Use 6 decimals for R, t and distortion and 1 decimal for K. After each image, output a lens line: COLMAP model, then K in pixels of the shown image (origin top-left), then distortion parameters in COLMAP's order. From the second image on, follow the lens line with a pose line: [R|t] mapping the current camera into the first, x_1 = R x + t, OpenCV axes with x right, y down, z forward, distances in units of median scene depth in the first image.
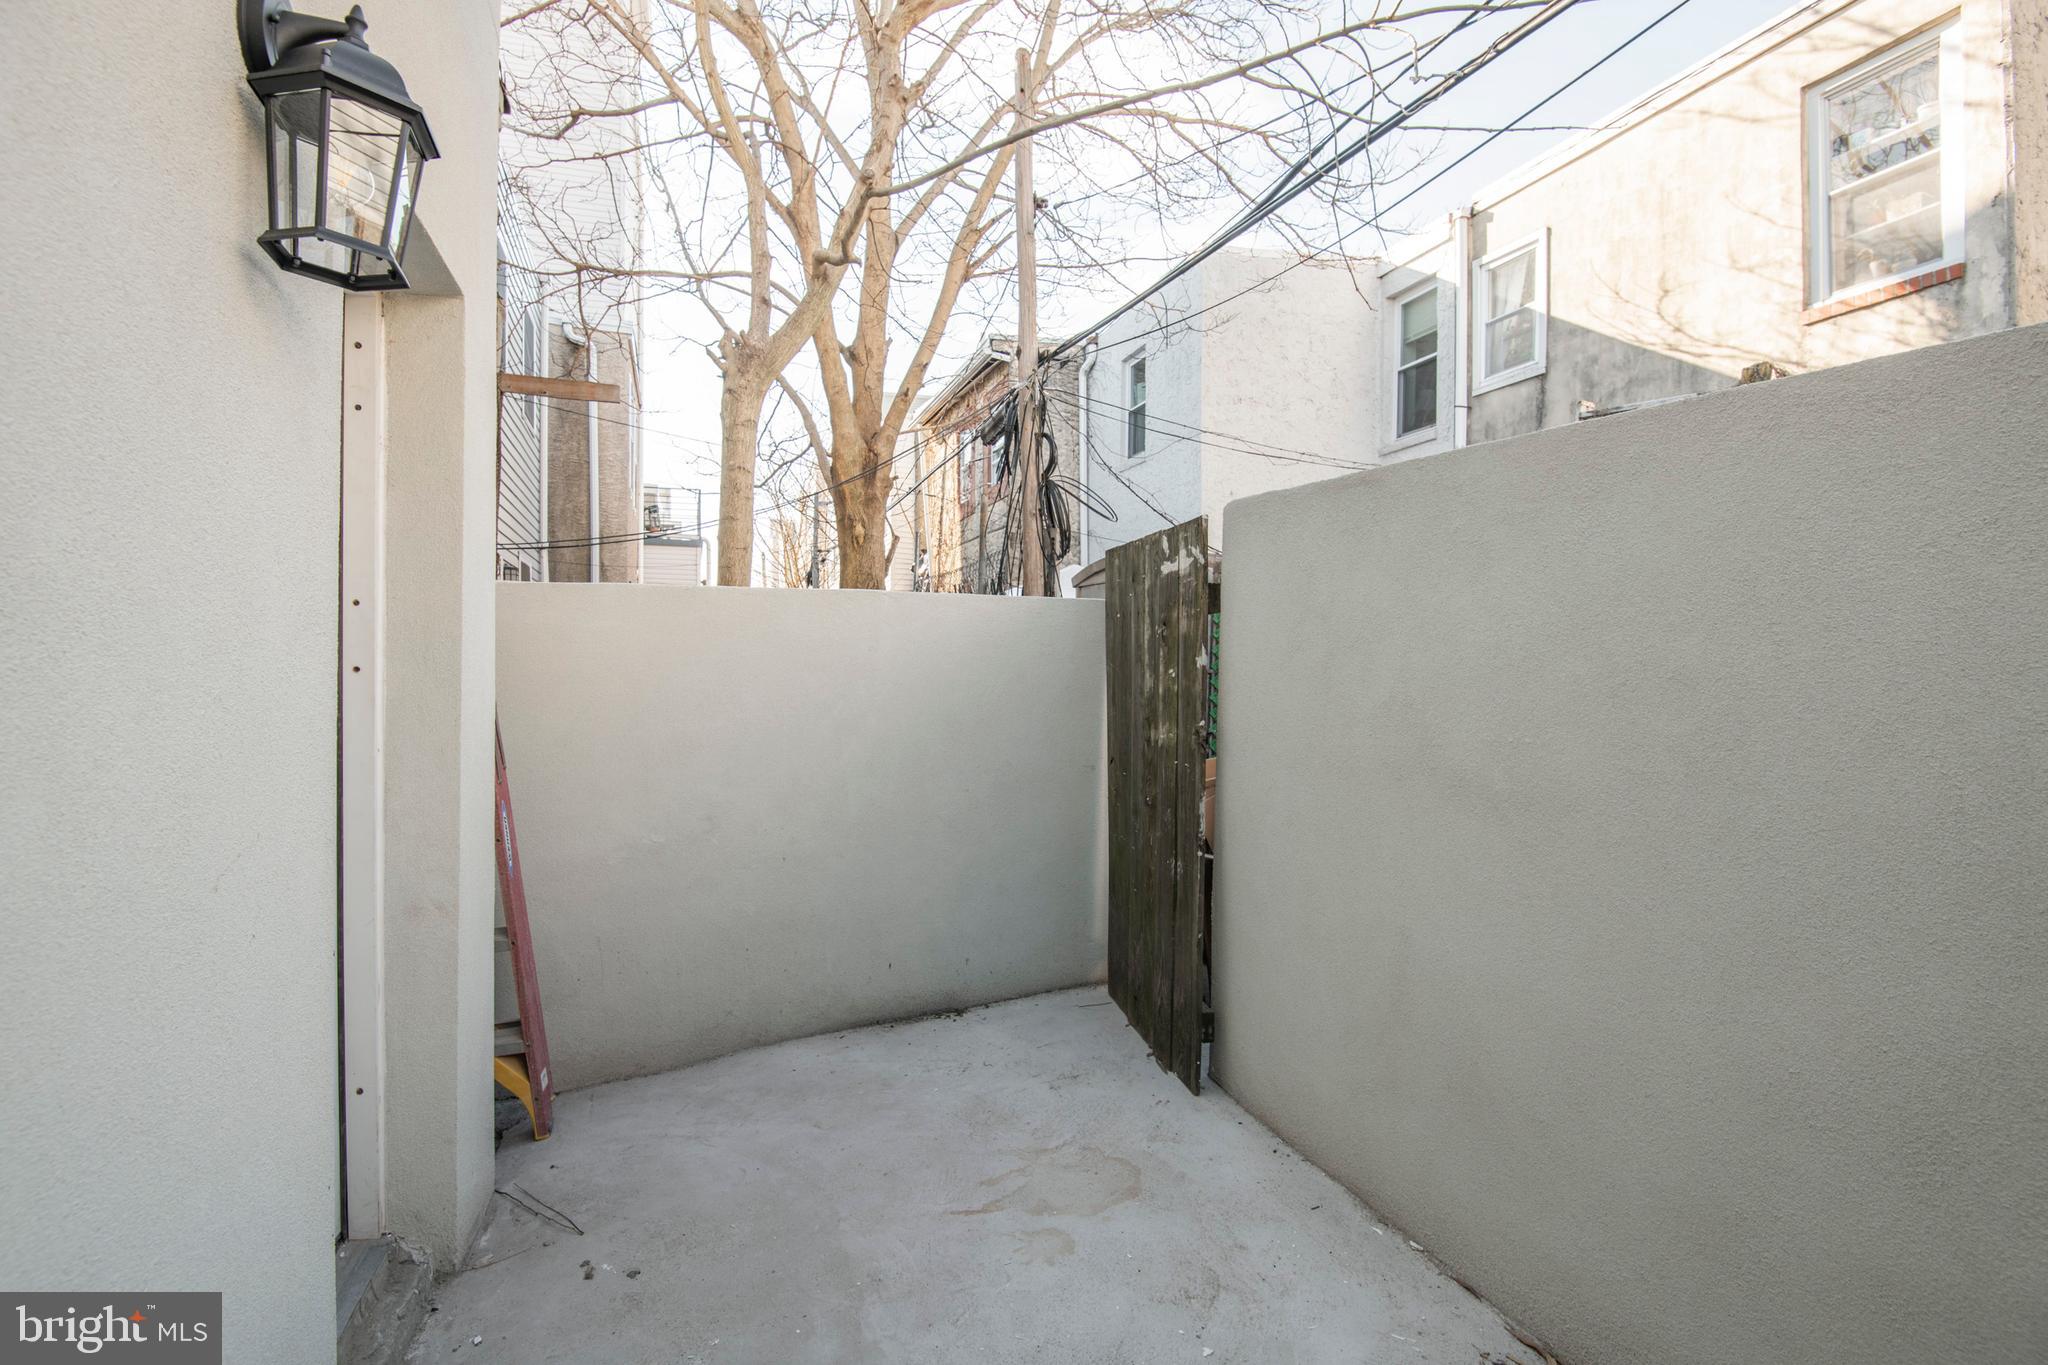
lens RADIAL K [[932.2, 0, 1014.4], [0, 932.2, 678.9], [0, 0, 1]] dist [0.011313, -0.023968]
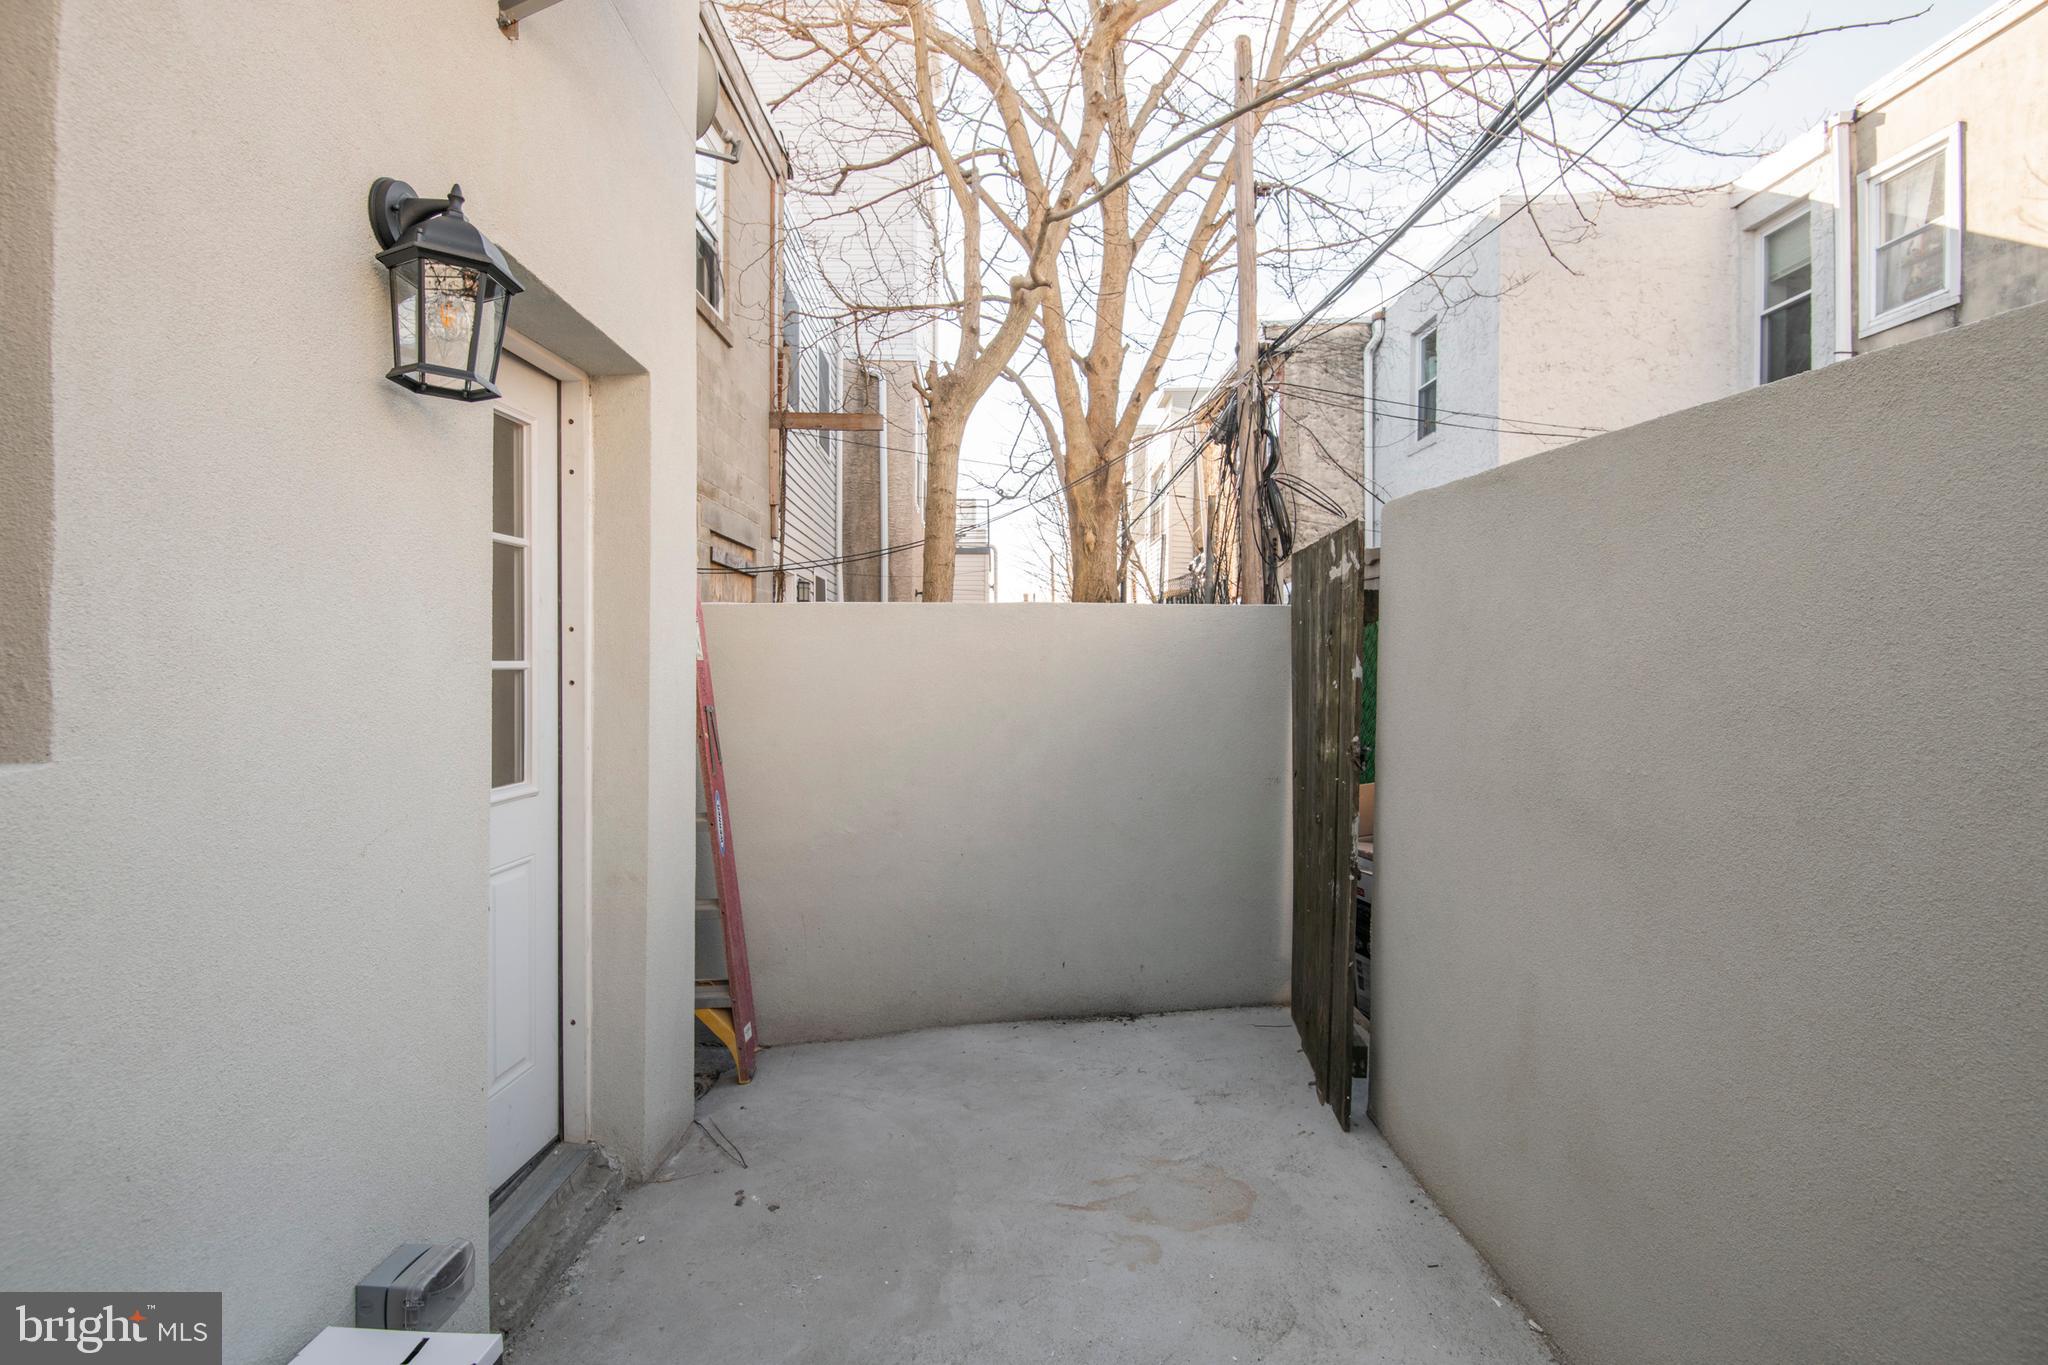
lens RADIAL K [[942.9, 0, 1024.0], [0, 942.9, 682.5], [0, 0, 1]] dist [0.005407, -0.017605]
pose [[0.952132, 0.005357, -0.305640, 0.164448], [-0.003751, 0.999976, 0.005839, -0.013148], [0.305664, -0.004413, 0.952129, -0.009297]]
